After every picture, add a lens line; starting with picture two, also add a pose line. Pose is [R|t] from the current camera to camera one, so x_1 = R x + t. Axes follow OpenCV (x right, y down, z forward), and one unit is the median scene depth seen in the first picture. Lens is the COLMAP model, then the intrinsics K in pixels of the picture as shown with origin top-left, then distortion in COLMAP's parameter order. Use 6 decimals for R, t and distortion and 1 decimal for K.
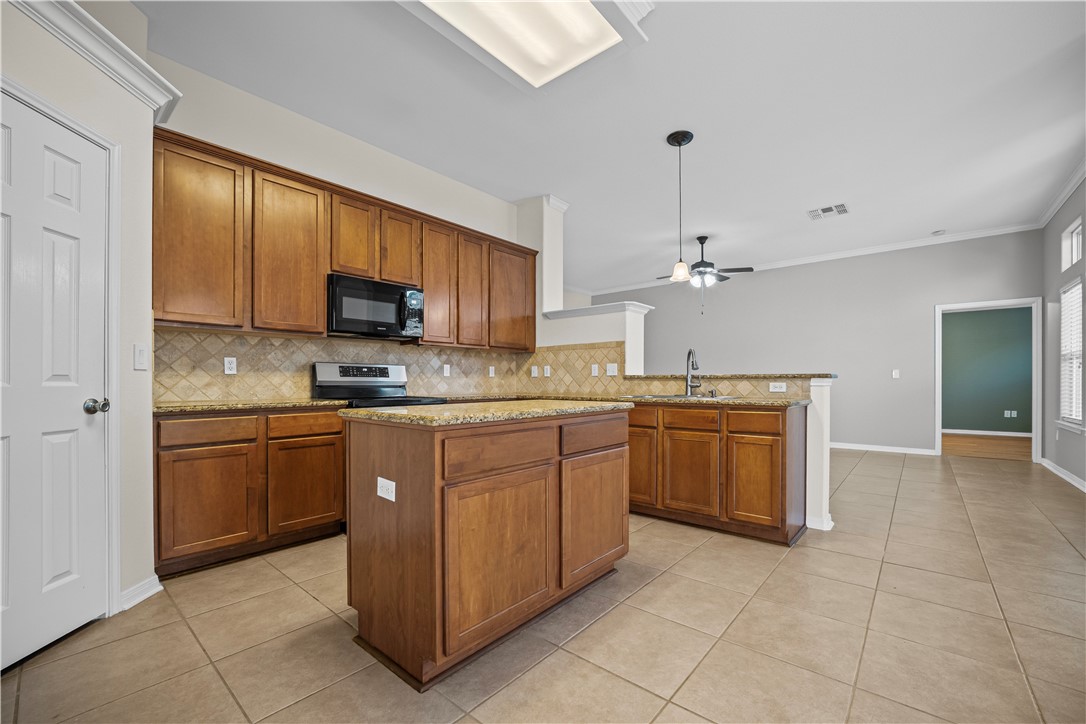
lens RADIAL K [[445.2, 0, 551.8], [0, 445.2, 383.9], [0, 0, 1]] dist [-0.021549, 0.004333]
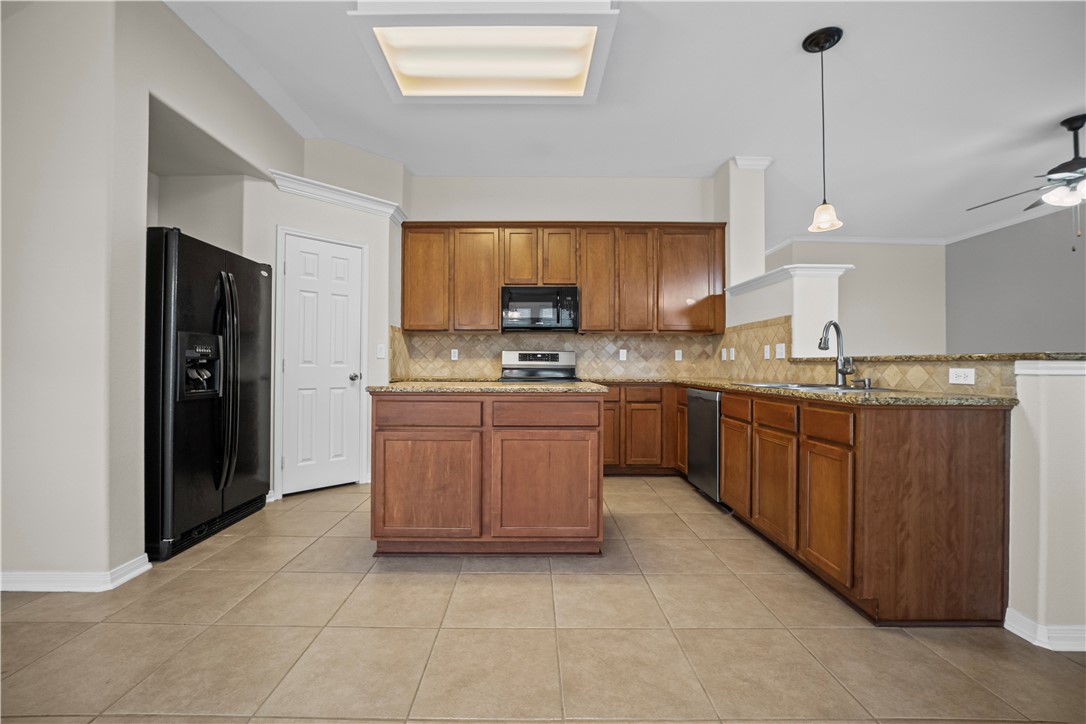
lens RADIAL K [[445.2, 0, 532.4], [0, 445.2, 359.8], [0, 0, 1]] dist [-0.021549, 0.004333]
pose [[0.641490, -0.006557, -0.767103, 0.607542], [-0.007441, 0.999863, -0.014770, -0.001373], [0.767095, 0.015183, 0.641353, 0.179108]]
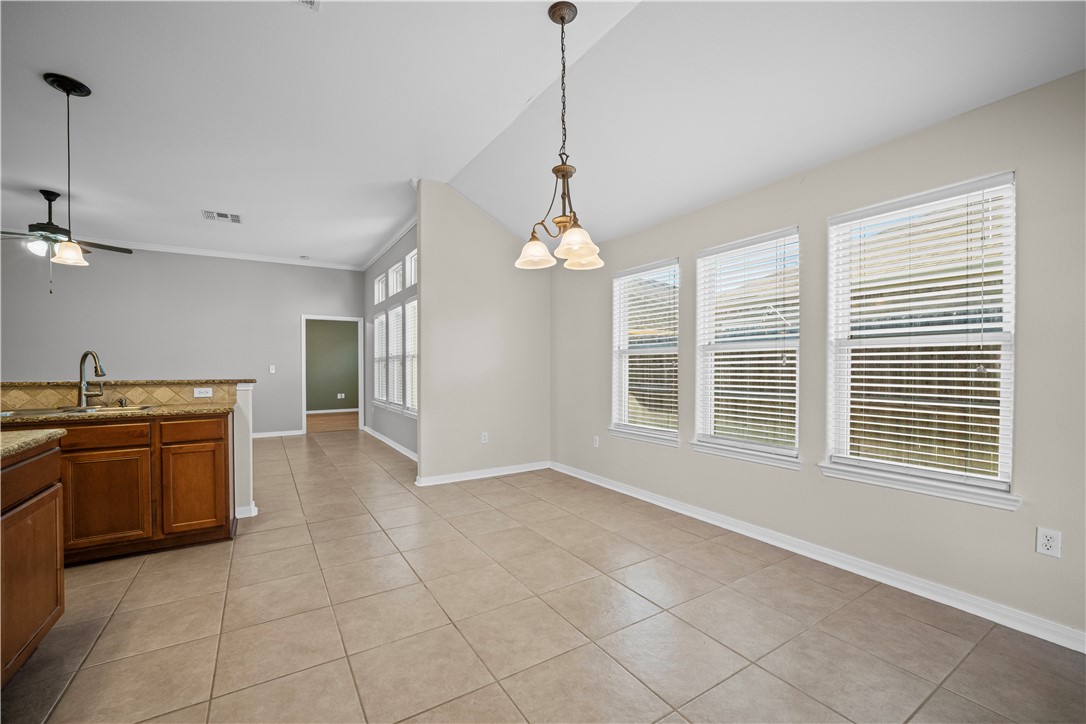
lens RADIAL K [[445.2, 0, 540.4], [0, 445.2, 370.4], [0, 0, 1]] dist [-0.021549, 0.004333]
pose [[0.302399, -0.008958, 0.953139, -0.231546], [0.005708, 0.999955, 0.007587, -0.048477], [-0.953164, 0.003146, 0.302436, -0.054694]]
